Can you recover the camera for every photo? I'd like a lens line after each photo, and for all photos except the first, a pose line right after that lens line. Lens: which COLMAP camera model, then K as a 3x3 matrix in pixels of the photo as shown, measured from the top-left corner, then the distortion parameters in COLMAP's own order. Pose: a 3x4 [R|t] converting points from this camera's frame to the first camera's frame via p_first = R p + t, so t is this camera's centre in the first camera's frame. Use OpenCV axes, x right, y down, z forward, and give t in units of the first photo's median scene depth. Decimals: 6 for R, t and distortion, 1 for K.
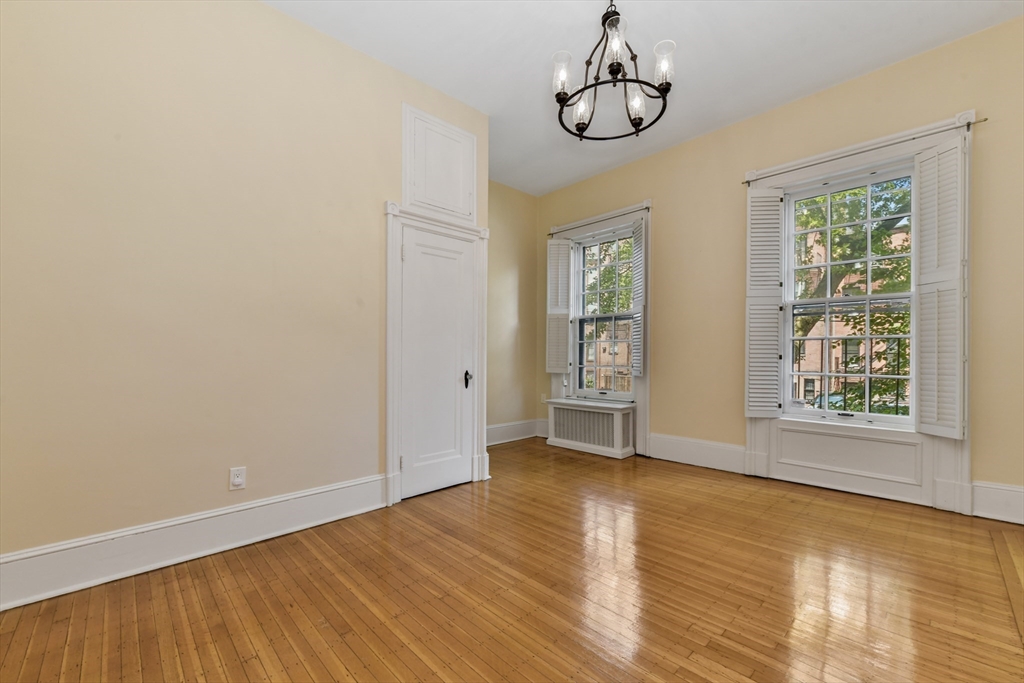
lens RADIAL K [[412.7, 0, 514.6], [0, 412.7, 355.0], [0, 0, 1]] dist [-0.014926, -0.000138]
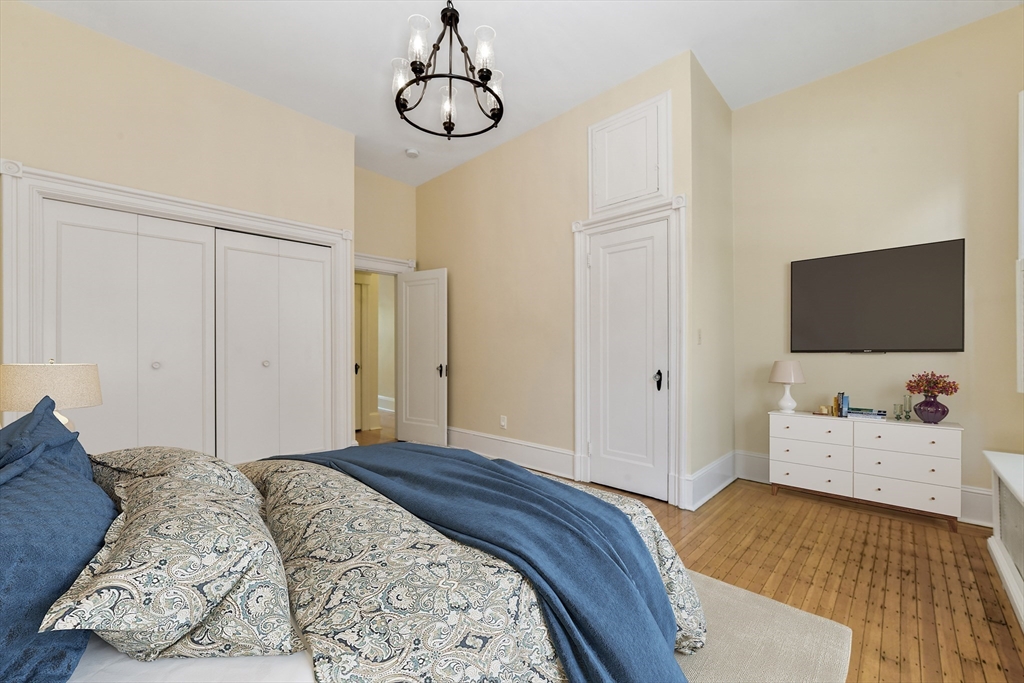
lens RADIAL K [[412.7, 0, 514.6], [0, 412.7, 355.0], [0, 0, 1]] dist [-0.014926, -0.000138]
pose [[0.036972, 0.008199, -0.999283, 0.821656], [-0.003671, 0.999961, 0.008068, -0.001012], [0.999310, 0.003370, 0.037001, 0.741953]]
